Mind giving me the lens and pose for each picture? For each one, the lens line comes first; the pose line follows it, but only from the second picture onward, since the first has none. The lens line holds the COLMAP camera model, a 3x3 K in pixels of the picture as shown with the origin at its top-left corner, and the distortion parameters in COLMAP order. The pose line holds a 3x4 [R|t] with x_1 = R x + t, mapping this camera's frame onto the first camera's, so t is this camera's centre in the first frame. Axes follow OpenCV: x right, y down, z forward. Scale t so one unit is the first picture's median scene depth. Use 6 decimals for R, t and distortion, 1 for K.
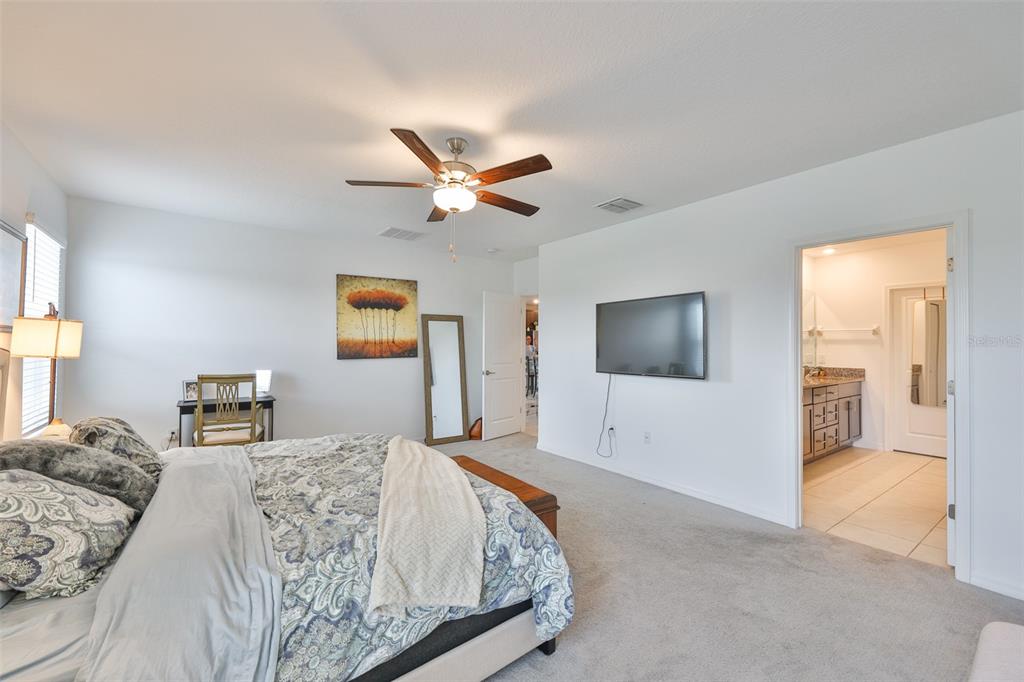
lens RADIAL K [[424.7, 0, 518.2], [0, 424.7, 337.5], [0, 0, 1]] dist [-0.000375, 0.000208]
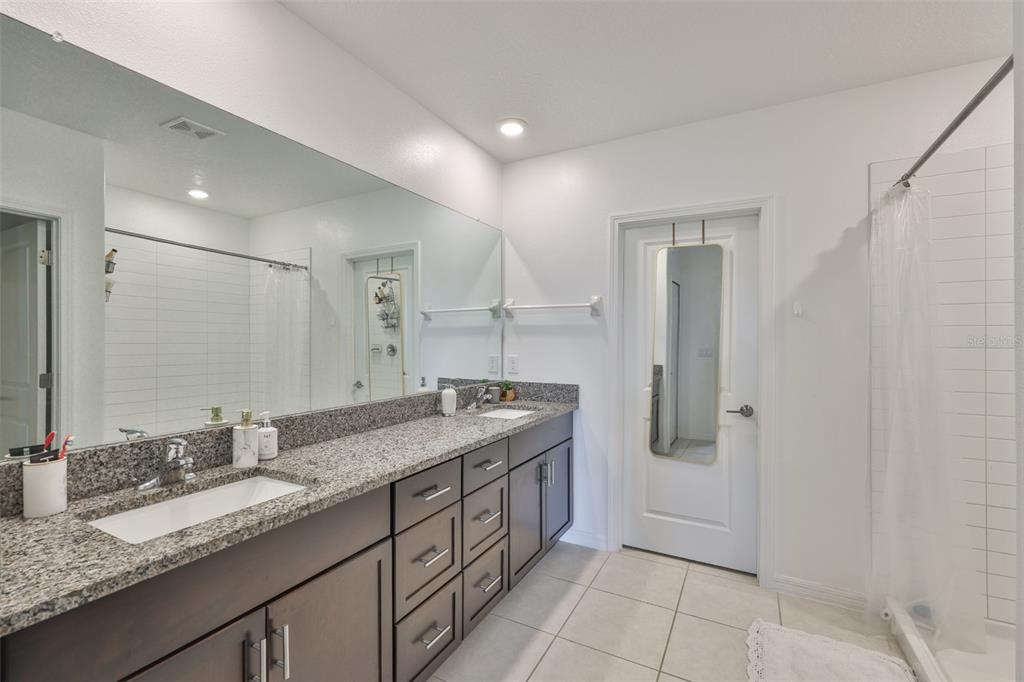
lens RADIAL K [[436.8, 0, 518.0], [0, 436.8, 341.9], [0, 0, 1]] dist [0.001936, 0.000740]
pose [[0.901176, -0.006136, 0.433410, 0.530833], [-0.003043, 0.999786, 0.020482, 0.013115], [-0.433443, -0.019777, 0.900964, 0.571739]]
